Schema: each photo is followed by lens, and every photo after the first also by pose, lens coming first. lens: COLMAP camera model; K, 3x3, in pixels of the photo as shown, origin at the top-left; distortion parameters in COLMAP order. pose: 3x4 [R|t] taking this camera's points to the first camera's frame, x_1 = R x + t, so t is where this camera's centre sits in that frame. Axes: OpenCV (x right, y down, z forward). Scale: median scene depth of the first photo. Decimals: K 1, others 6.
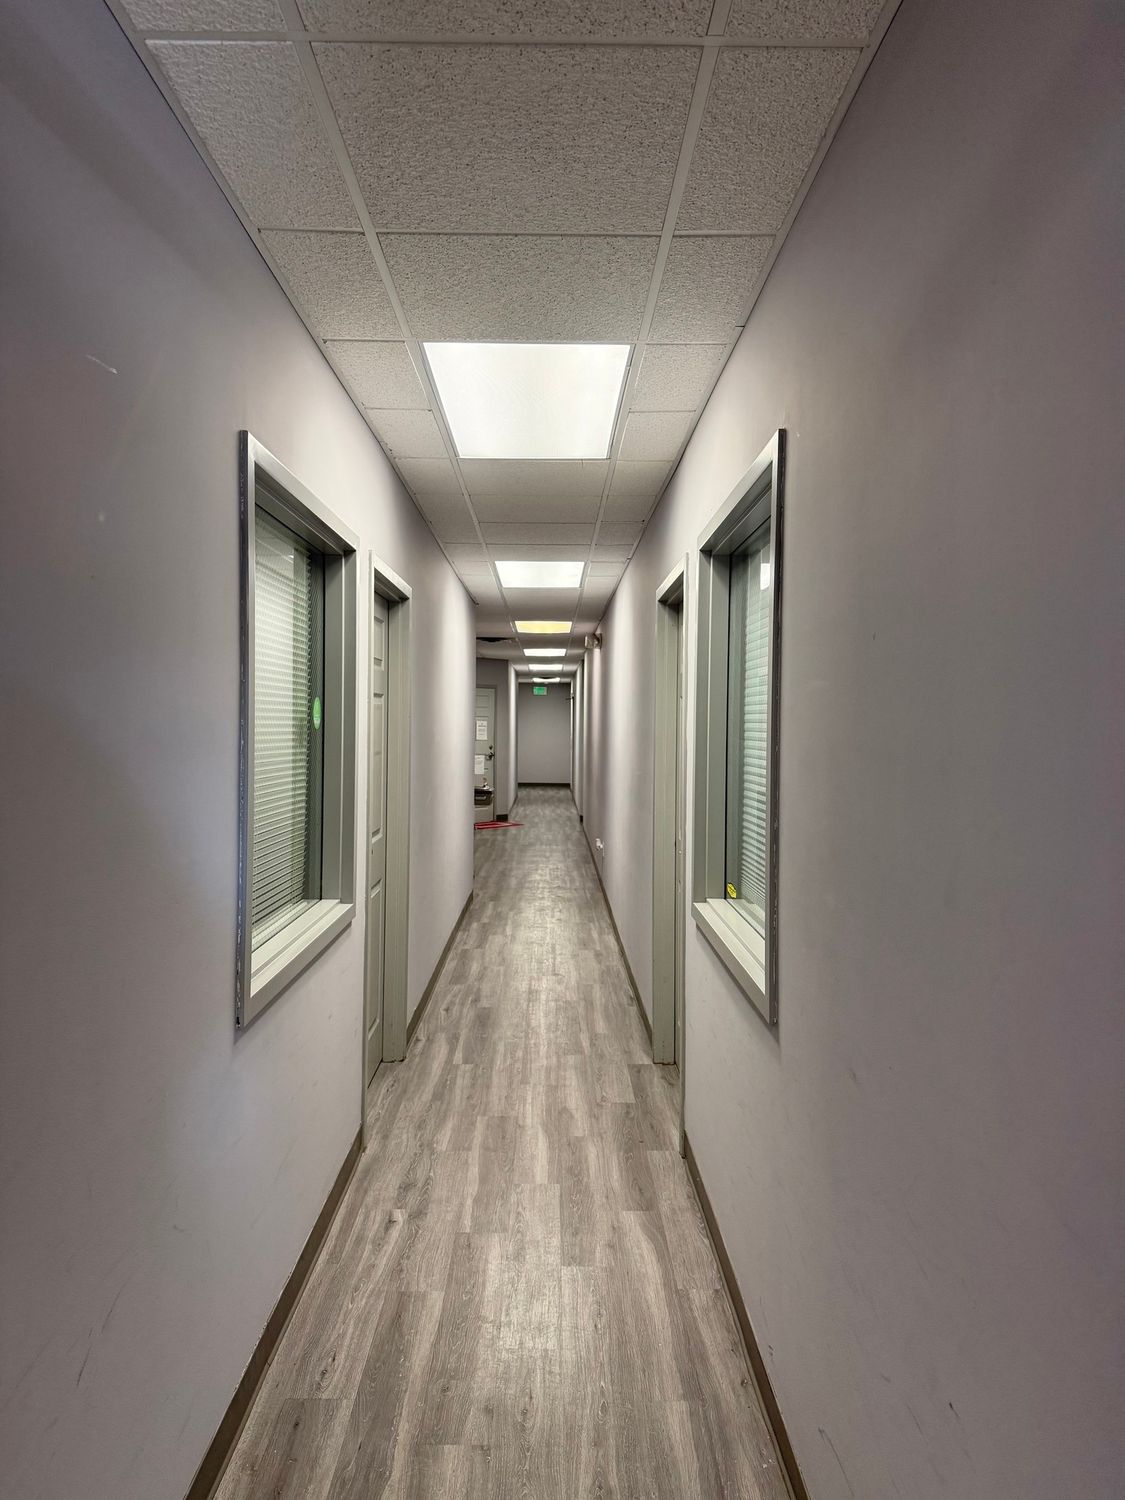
lens RADIAL K [[1069.8, 0, 562.0], [0, 1069.8, 746.7], [0, 0, 1]] dist [0.051656, -0.000180]
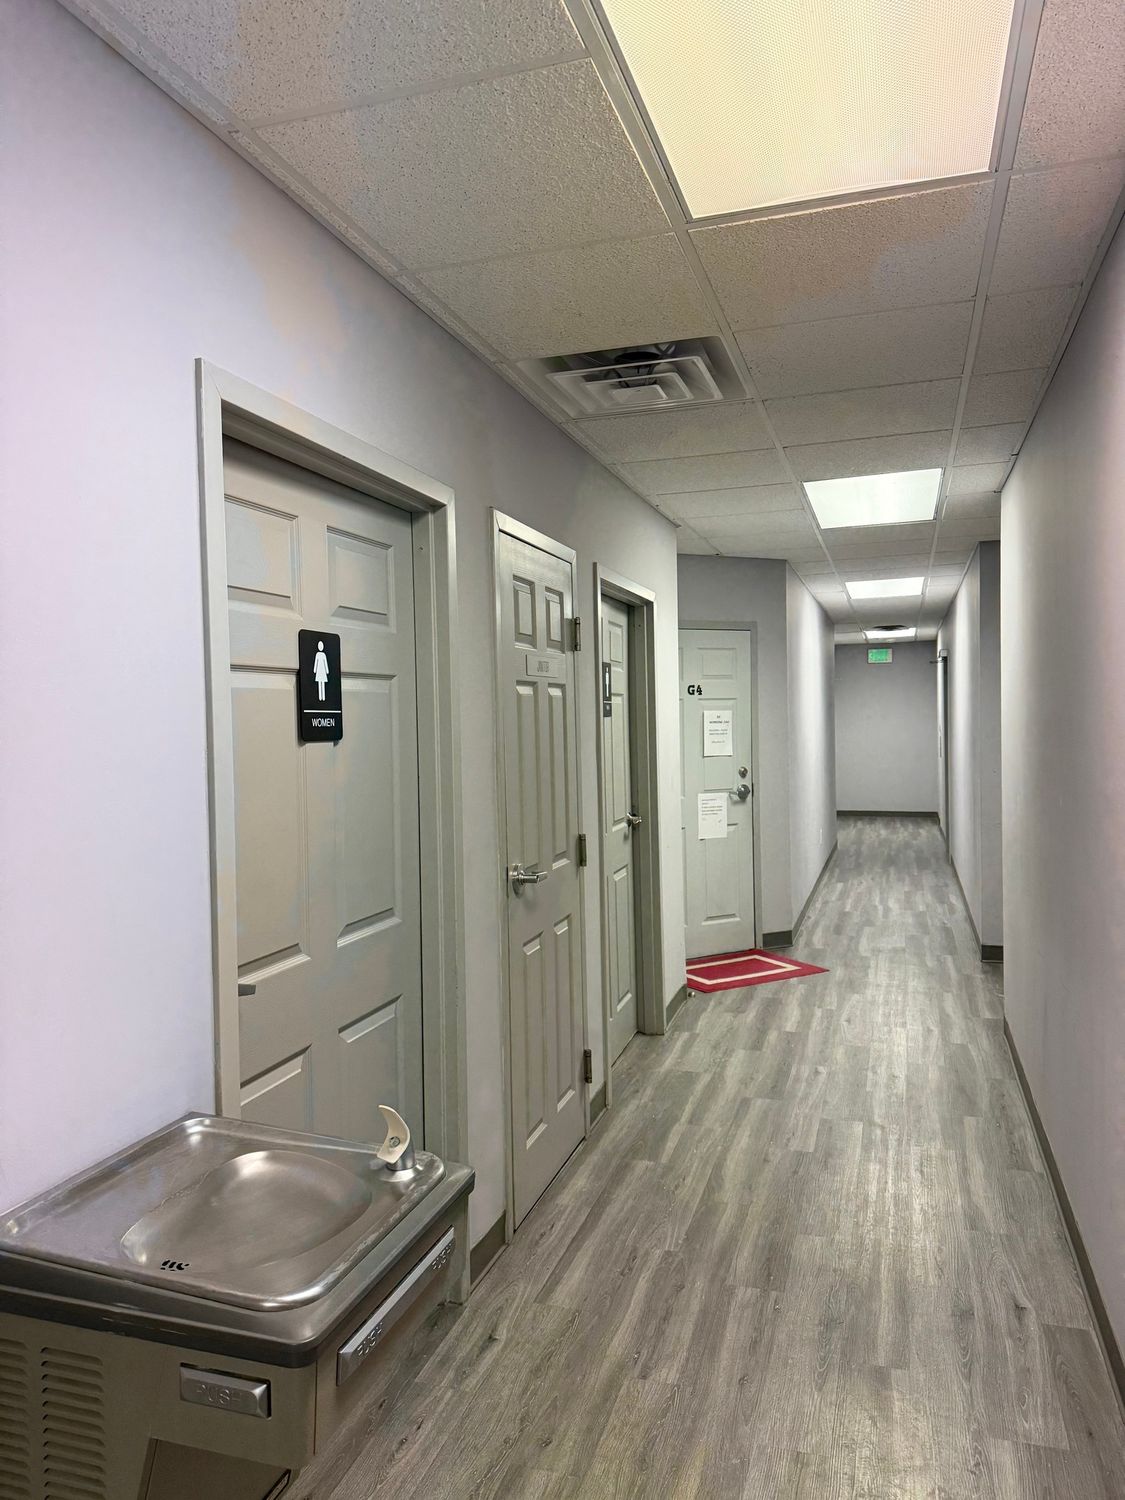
lens RADIAL K [[1069.8, 0, 555.4], [0, 1069.8, 745.9], [0, 0, 1]] dist [0.051656, -0.000180]
pose [[0.948006, -0.019891, -0.317630, -0.003546], [0.022799, 0.999725, 0.005441, -0.012802], [0.317434, -0.012400, 0.948199, 0.550158]]
